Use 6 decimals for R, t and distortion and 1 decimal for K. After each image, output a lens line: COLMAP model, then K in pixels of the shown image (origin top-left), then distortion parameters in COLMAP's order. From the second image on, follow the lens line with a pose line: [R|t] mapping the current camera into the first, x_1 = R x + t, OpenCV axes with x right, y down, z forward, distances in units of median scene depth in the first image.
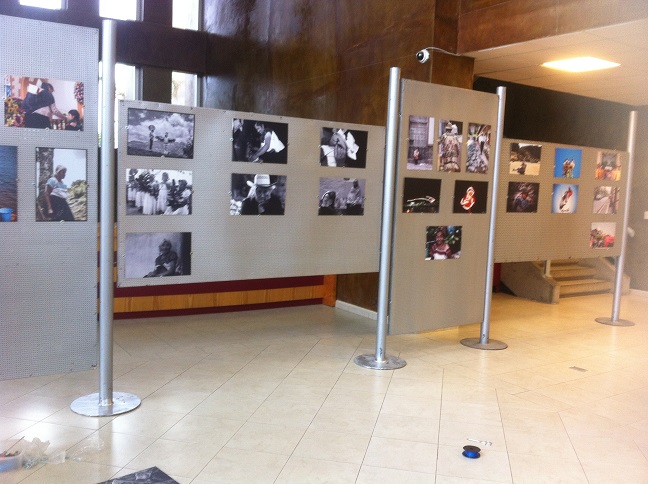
lens RADIAL K [[625.9, 0, 326.4], [0, 625.9, 239.2], [0, 0, 1]] dist [-0.060760, 0.000000]
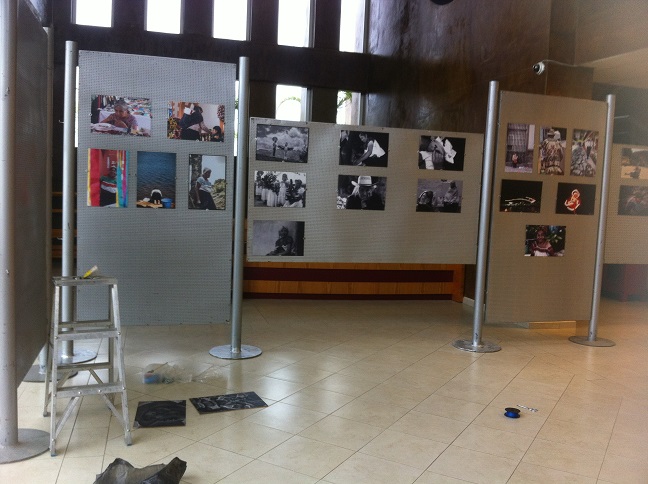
lens RADIAL K [[625.9, 0, 323.7], [0, 625.9, 243.6], [0, 0, 1]] dist [-0.060760, 0.000000]
pose [[0.948652, 0.029179, -0.314974, 0.182502], [-0.034117, 0.999366, -0.010174, 0.037767], [0.314478, 0.020398, 0.949046, -0.148611]]
